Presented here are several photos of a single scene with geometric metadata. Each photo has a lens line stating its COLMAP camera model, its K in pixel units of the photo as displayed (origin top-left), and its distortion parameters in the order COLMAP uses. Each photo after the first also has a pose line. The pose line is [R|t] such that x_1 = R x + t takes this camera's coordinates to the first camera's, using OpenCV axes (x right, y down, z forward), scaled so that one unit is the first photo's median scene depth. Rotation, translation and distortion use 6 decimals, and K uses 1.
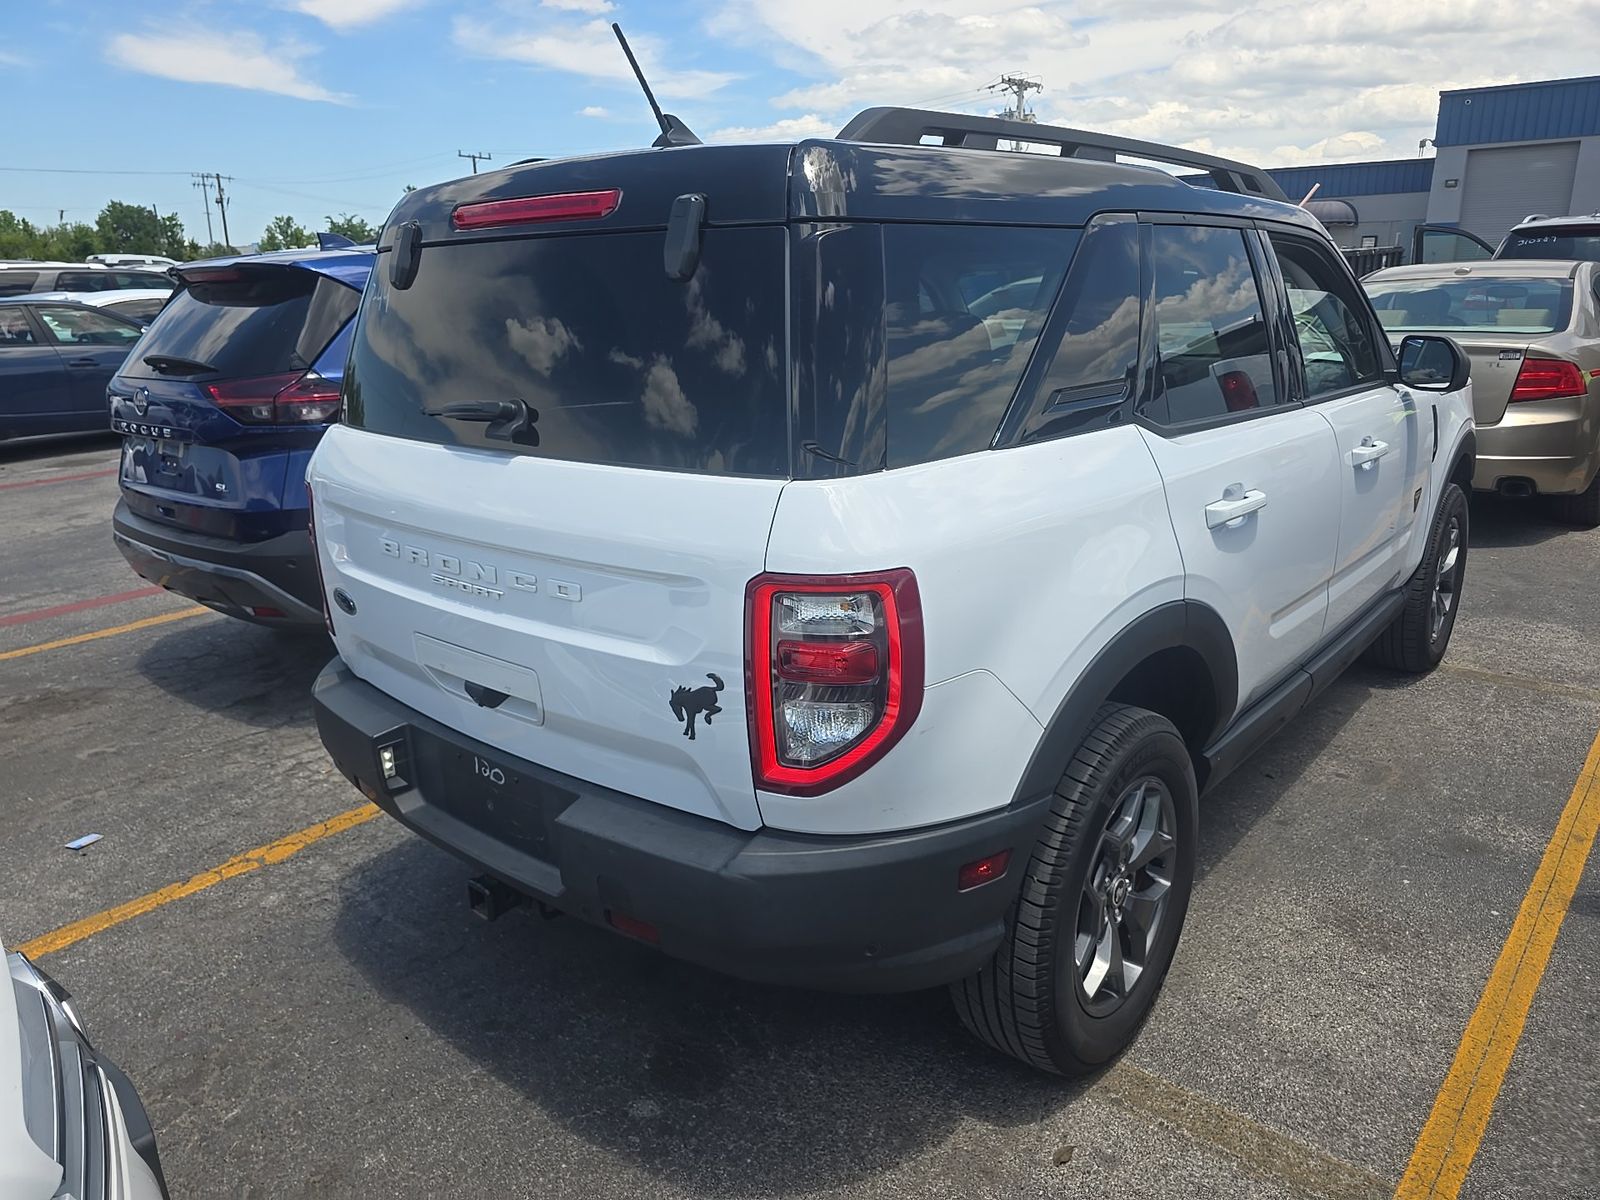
lens RADIAL K [[1088.9, 0, 804.1], [0, 1088.9, 594.0], [0, 0, 1]] dist [0.018792, -0.015354]
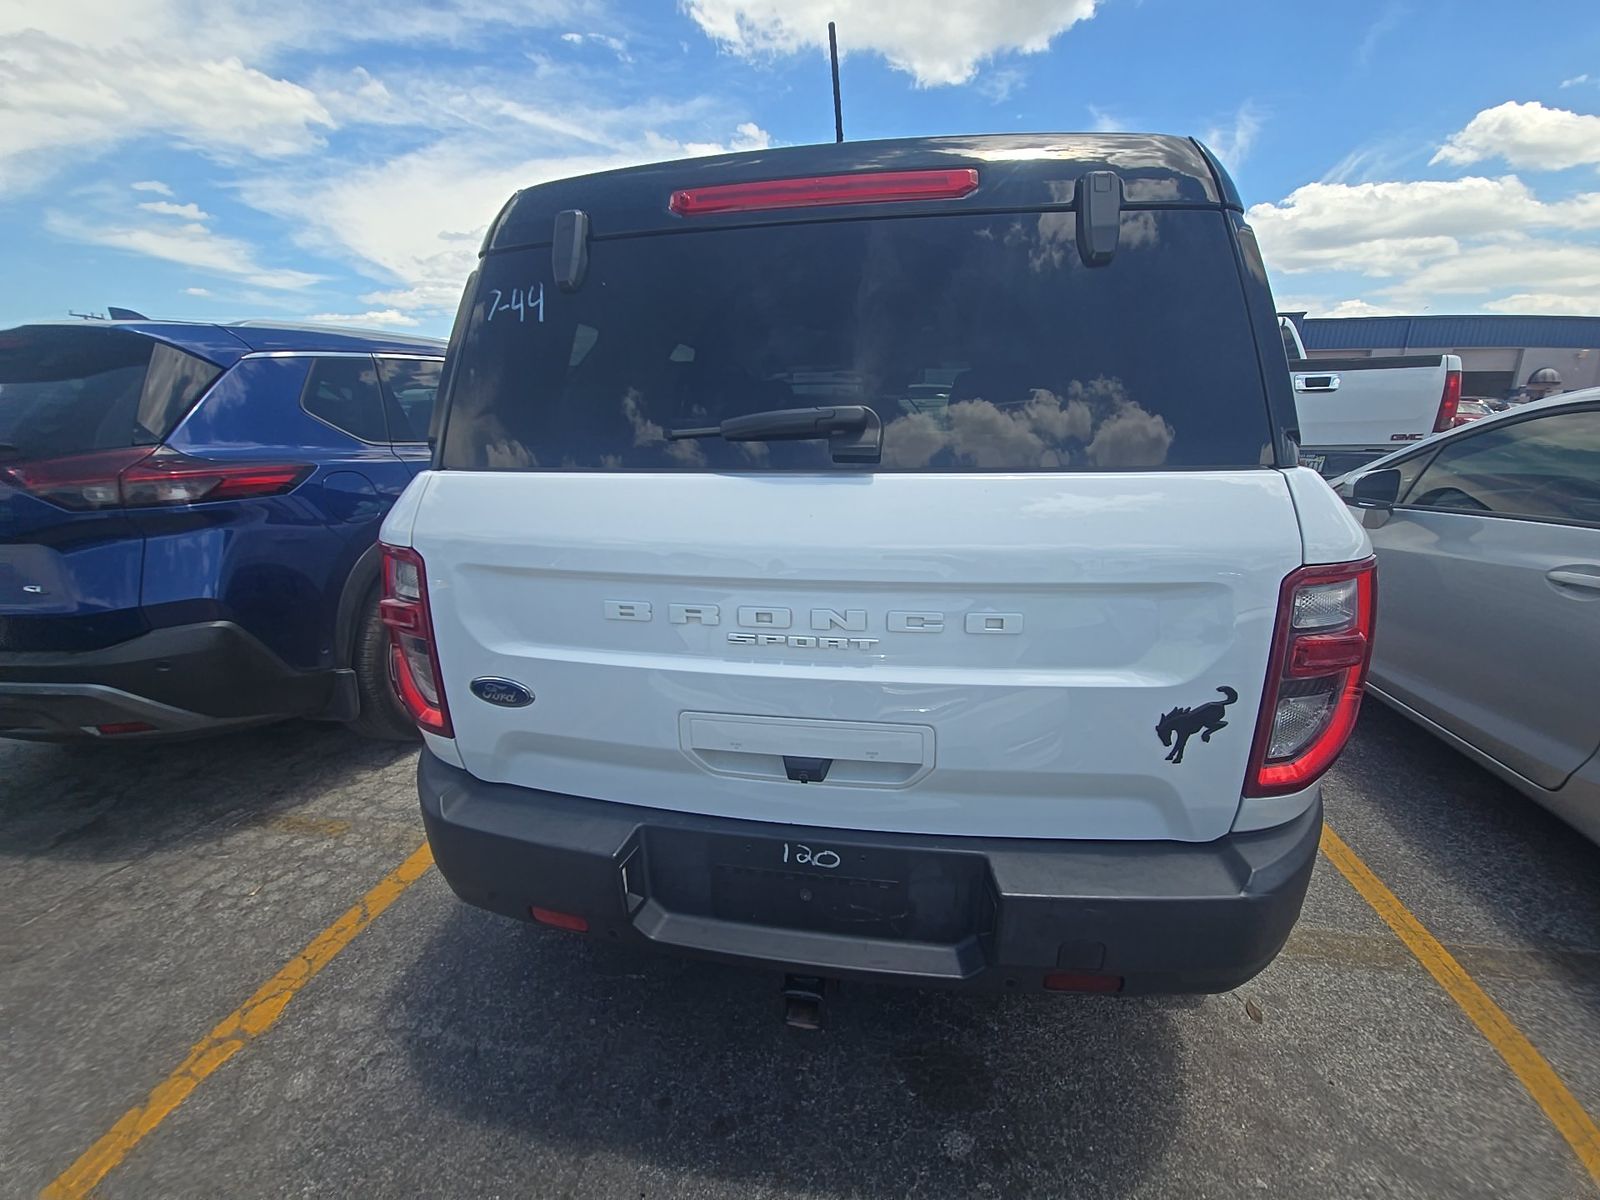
lens RADIAL K [[653.2, 0, 801.4], [0, 653.2, 589.5], [0, 0, 1]] dist [-0.000113, -0.005131]
pose [[0.859316, -0.110245, 0.499421, -0.351454], [0.127322, 0.991861, -0.000124, -0.029003], [-0.495343, 0.063694, 0.866359, 0.369680]]
